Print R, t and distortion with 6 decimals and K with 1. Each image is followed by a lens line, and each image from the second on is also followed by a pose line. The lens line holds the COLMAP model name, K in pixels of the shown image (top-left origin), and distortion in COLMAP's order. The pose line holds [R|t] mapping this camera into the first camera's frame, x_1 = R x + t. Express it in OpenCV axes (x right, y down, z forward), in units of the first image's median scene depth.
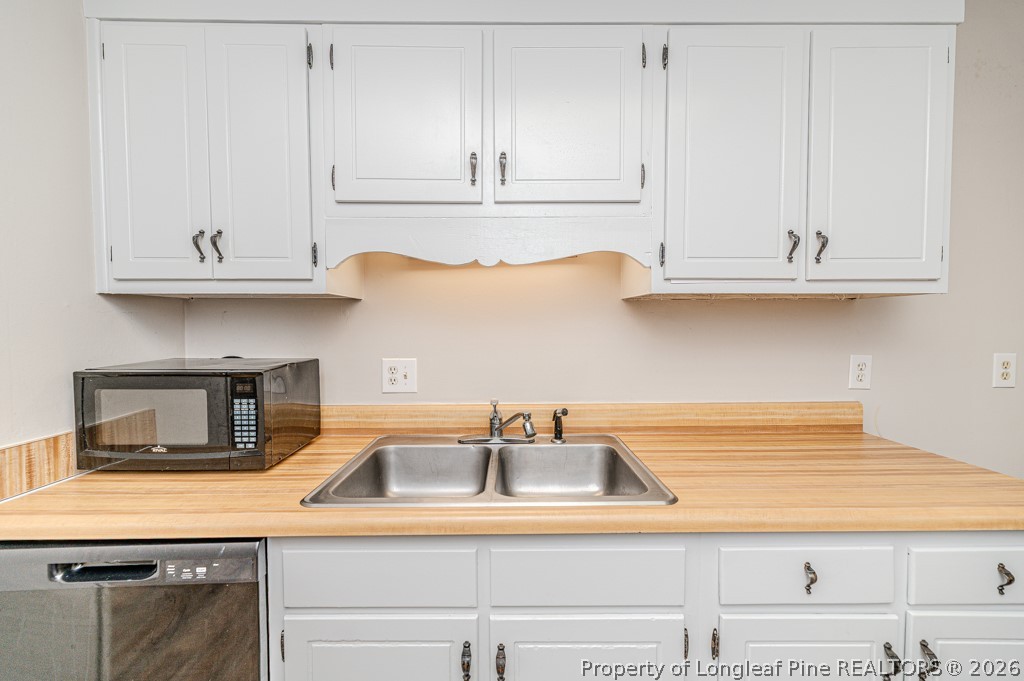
lens RADIAL K [[409.1, 0, 513.6], [0, 409.1, 335.7], [0, 0, 1]] dist [0.000727, 0.000179]
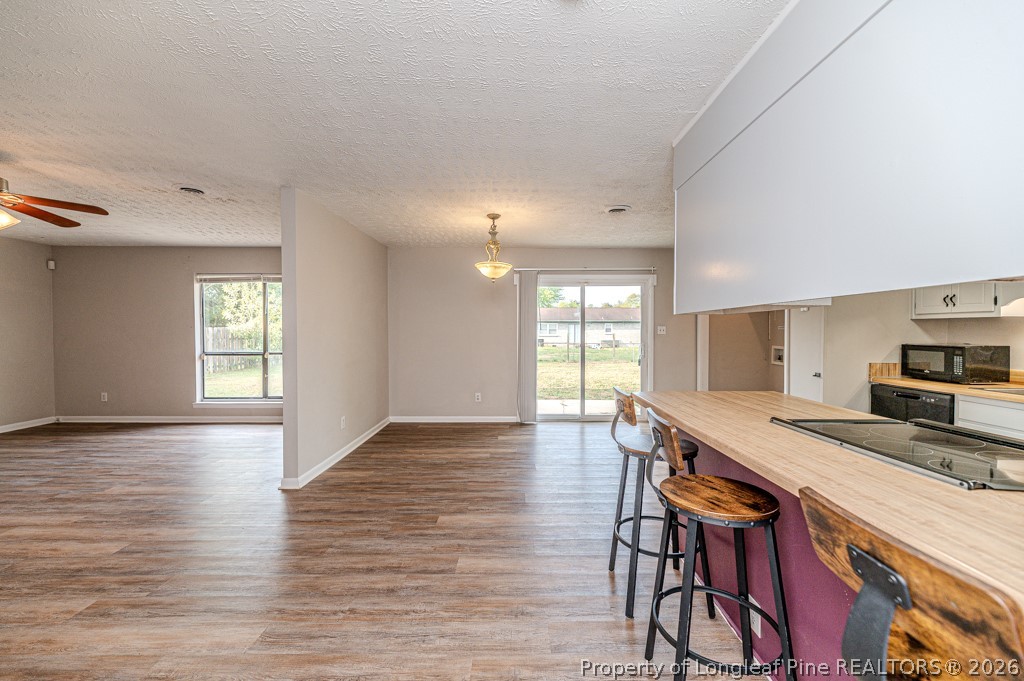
lens RADIAL K [[415.5, 0, 513.0], [0, 415.5, 337.7], [0, 0, 1]] dist [0.002974, 0.000247]
pose [[-0.009831, 0.019433, -0.999763, 2.156753], [-0.031630, 0.999305, 0.019735, 0.068641], [0.999451, 0.031817, -0.009210, -1.958137]]
